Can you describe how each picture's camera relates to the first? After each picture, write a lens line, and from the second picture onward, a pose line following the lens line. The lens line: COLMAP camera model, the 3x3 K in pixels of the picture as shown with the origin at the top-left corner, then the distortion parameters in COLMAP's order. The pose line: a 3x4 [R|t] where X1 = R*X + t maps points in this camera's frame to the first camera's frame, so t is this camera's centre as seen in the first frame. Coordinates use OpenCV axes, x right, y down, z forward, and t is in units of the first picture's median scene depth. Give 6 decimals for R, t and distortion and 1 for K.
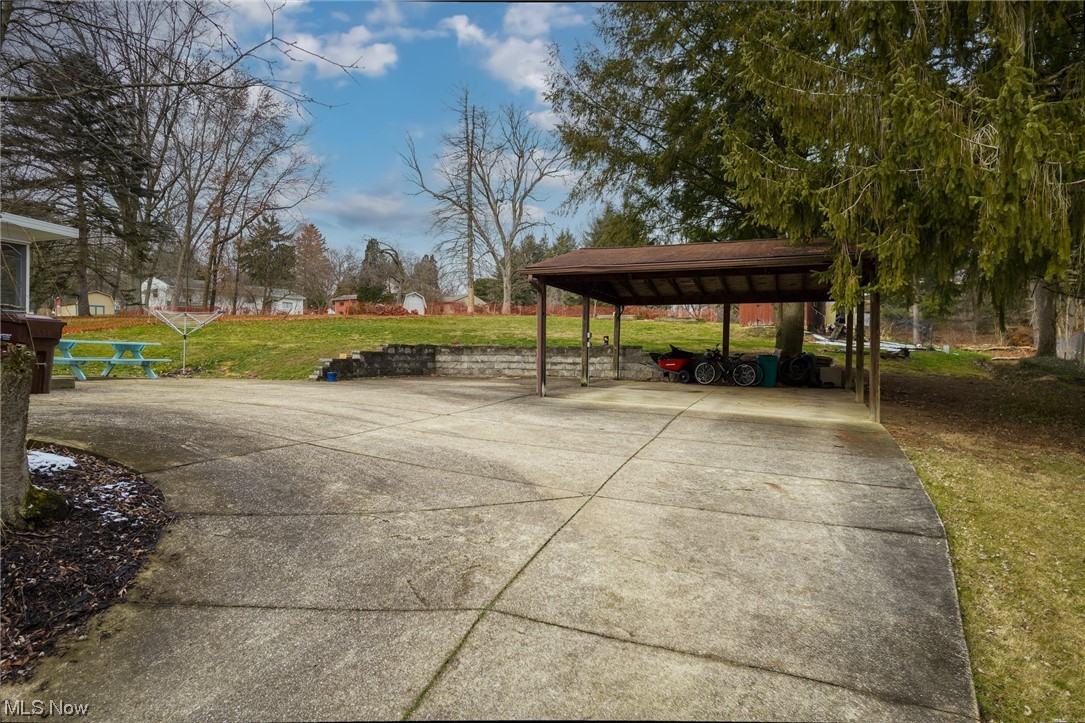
lens RADIAL K [[680.9, 0, 537.3], [0, 680.9, 366.5], [0, 0, 1]] dist [0.000535, 0.003444]
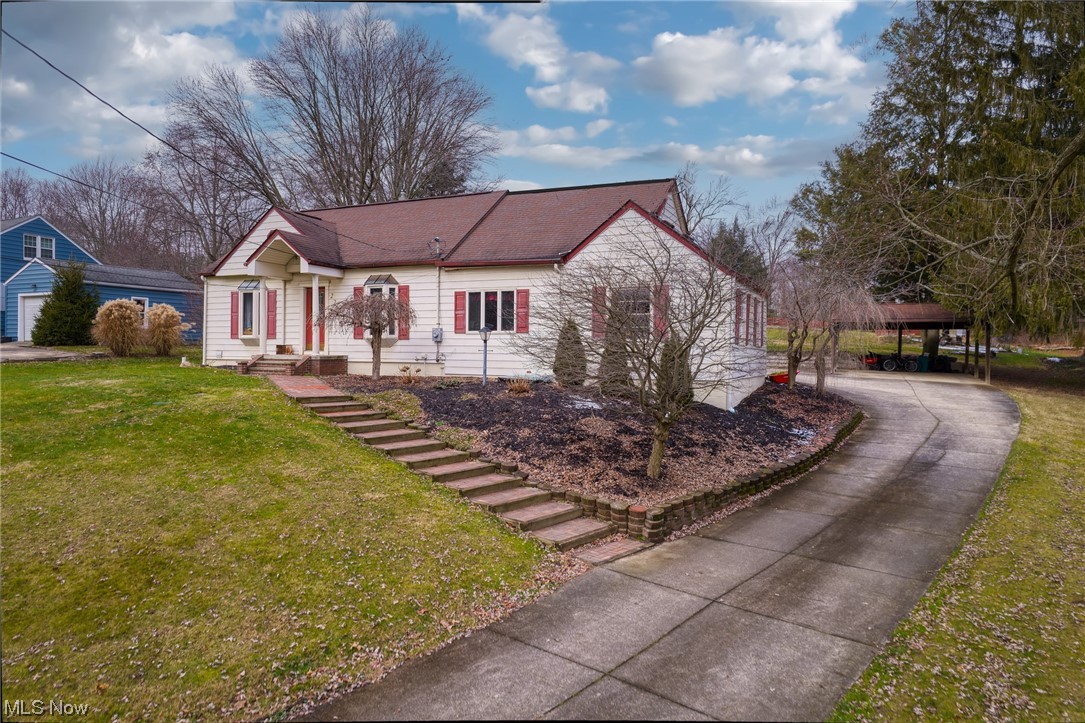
lens RADIAL K [[680.9, 0, 534.8], [0, 680.9, 362.2], [0, 0, 1]] dist [0.000535, 0.003444]
pose [[0.996791, 0.003705, -0.079963, -0.573230], [-0.003594, 0.999992, 0.001528, 0.001283], [0.079968, -0.001236, 0.996797, -0.970466]]
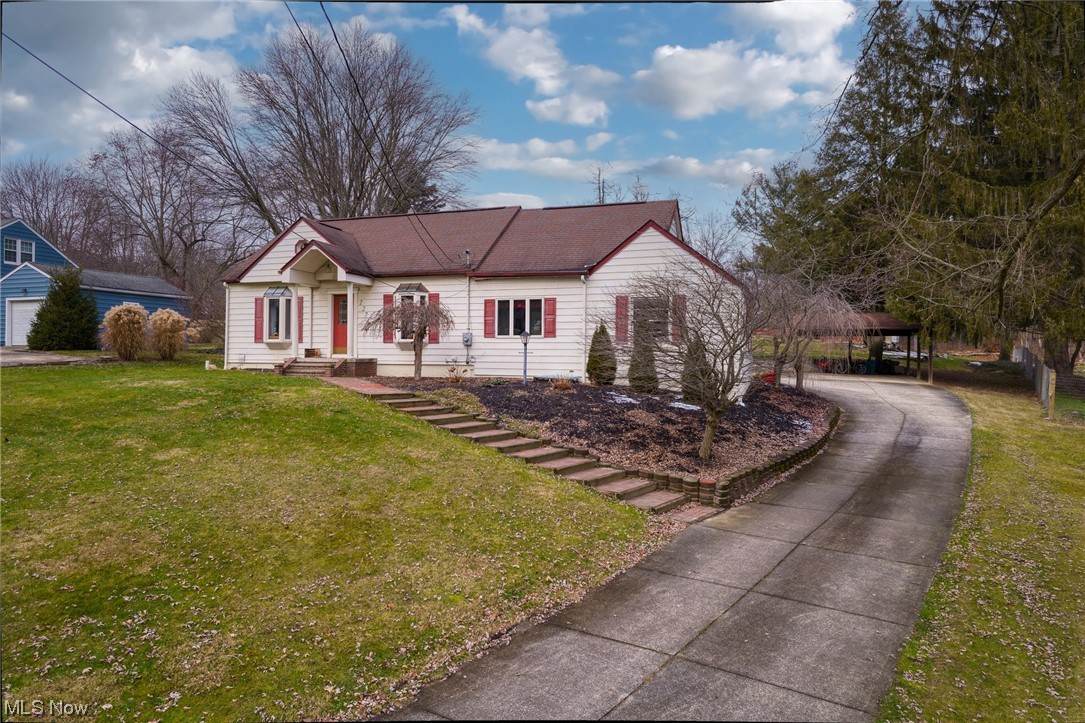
lens RADIAL K [[680.9, 0, 536.5], [0, 680.9, 359.6], [0, 0, 1]] dist [0.000535, 0.003444]
pose [[0.999859, 0.001292, 0.016754, -0.708299], [-0.001062, 0.999905, -0.013707, 0.011019], [-0.016770, 0.013687, 0.999766, -1.075012]]
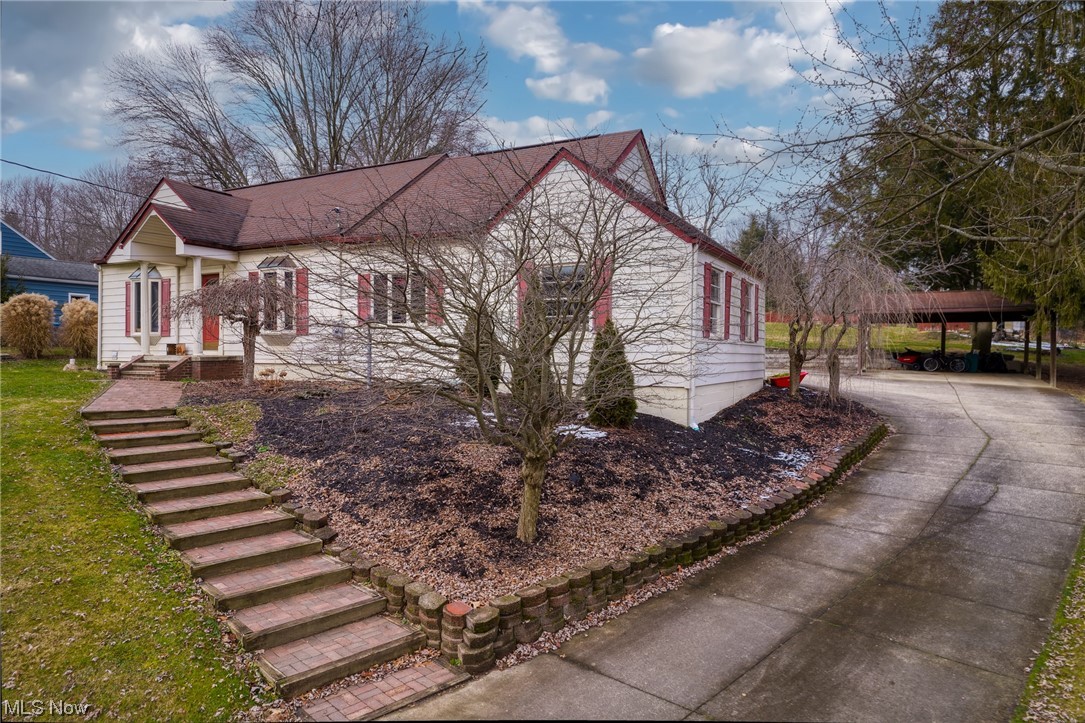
lens RADIAL K [[680.9, 0, 532.2], [0, 680.9, 363.2], [0, 0, 1]] dist [0.000535, 0.003444]
pose [[0.990144, -0.000992, -0.140051, -0.454748], [0.001289, 0.999997, 0.002028, 0.001766], [0.140049, -0.002188, 0.990142, -0.739543]]
